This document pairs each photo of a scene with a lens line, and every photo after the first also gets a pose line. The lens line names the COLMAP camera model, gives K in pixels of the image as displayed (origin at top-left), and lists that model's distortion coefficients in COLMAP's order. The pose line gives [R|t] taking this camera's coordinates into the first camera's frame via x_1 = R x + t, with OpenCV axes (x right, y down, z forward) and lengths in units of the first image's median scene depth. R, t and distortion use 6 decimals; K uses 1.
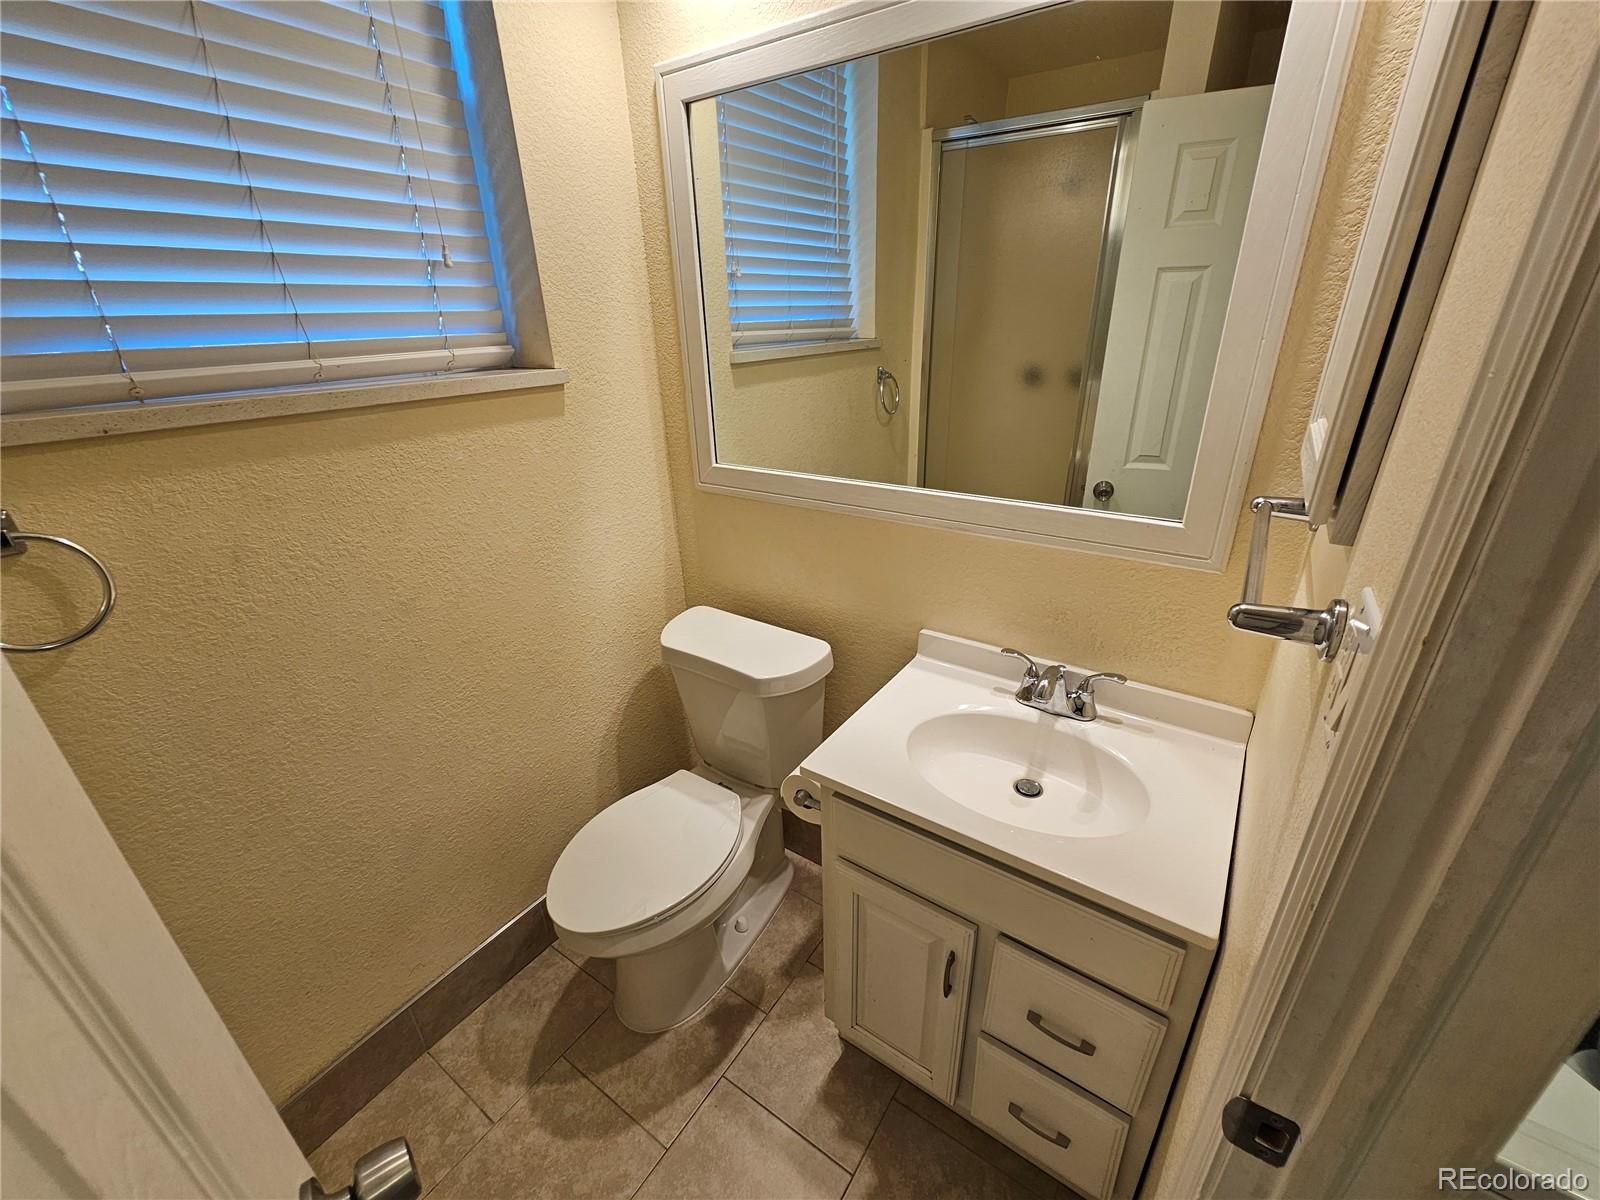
lens RADIAL K [[658.0, 0, 800.9], [0, 658.0, 604.4], [0, 0, 1]] dist [-0.004276, 0.002464]
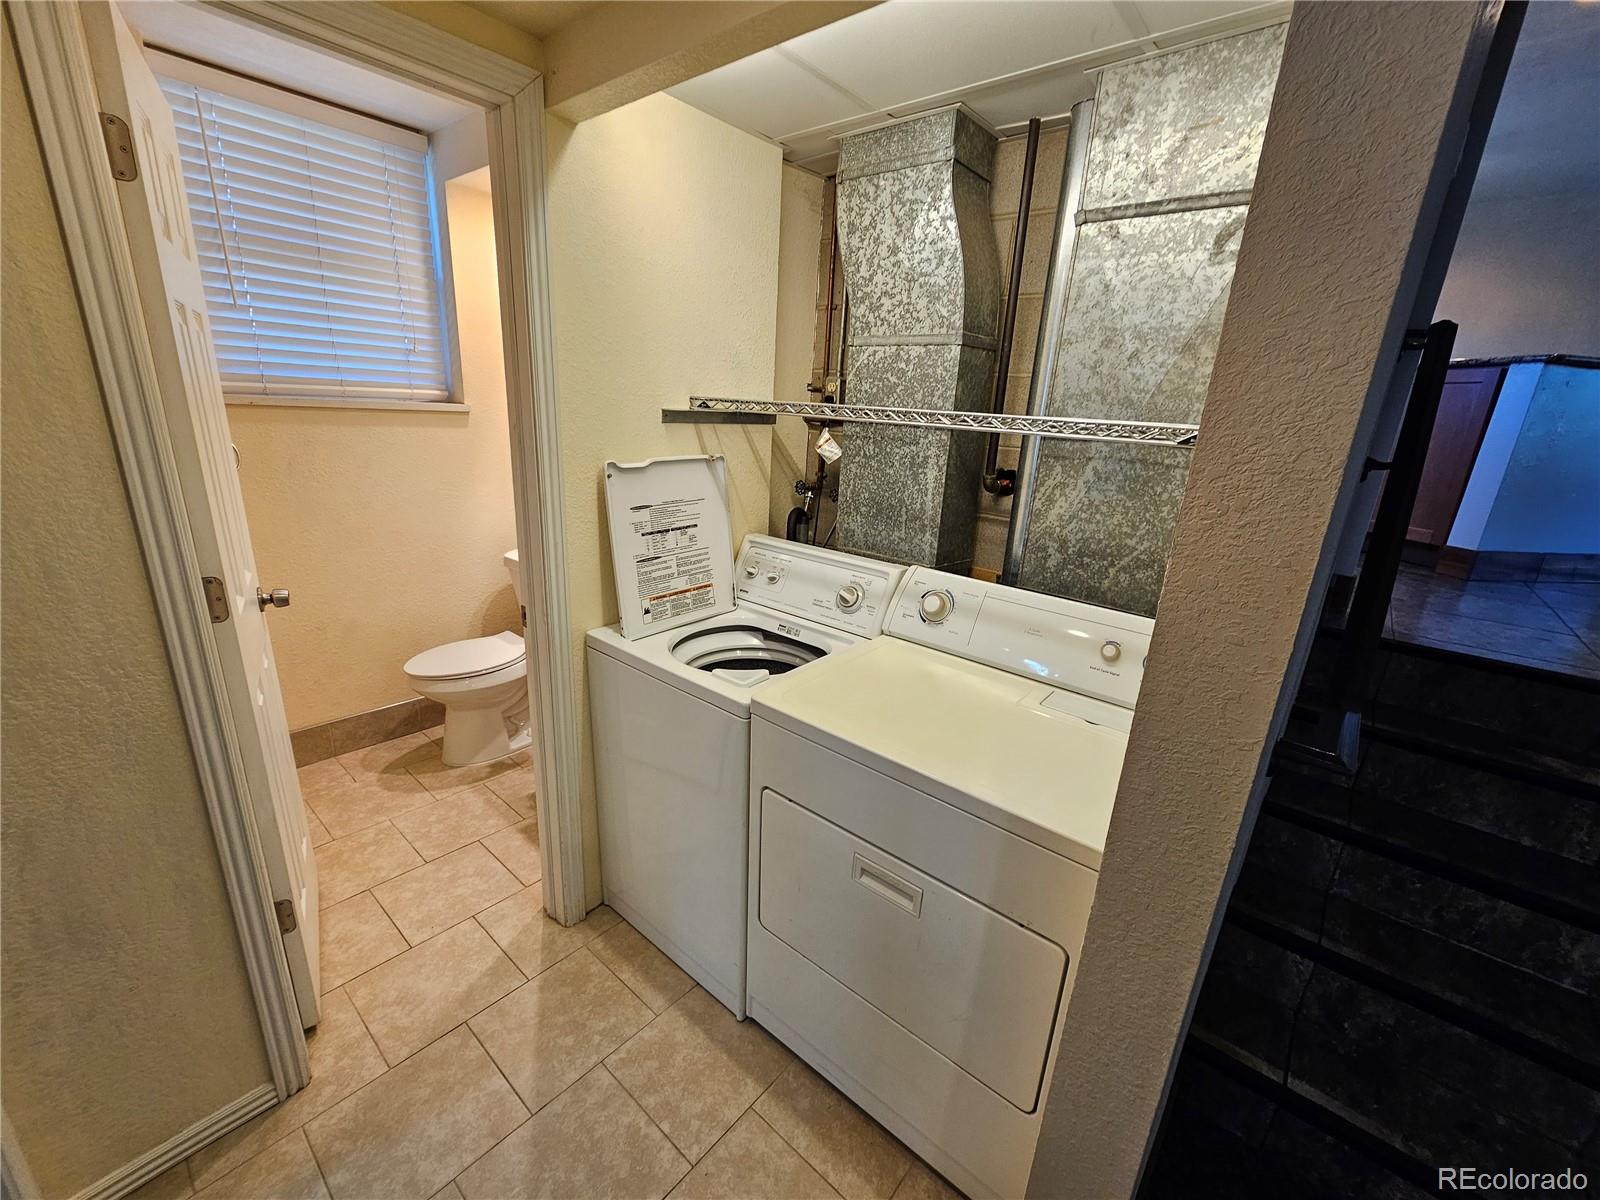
lens RADIAL K [[658.0, 0, 801.0], [0, 658.0, 599.9], [0, 0, 1]] dist [-0.004276, 0.002464]
pose [[0.991073, 0.109664, -0.075814, 0.840261], [-0.118629, 0.984895, -0.126128, 0.350423], [0.060838, 0.133996, 0.989113, -0.812641]]
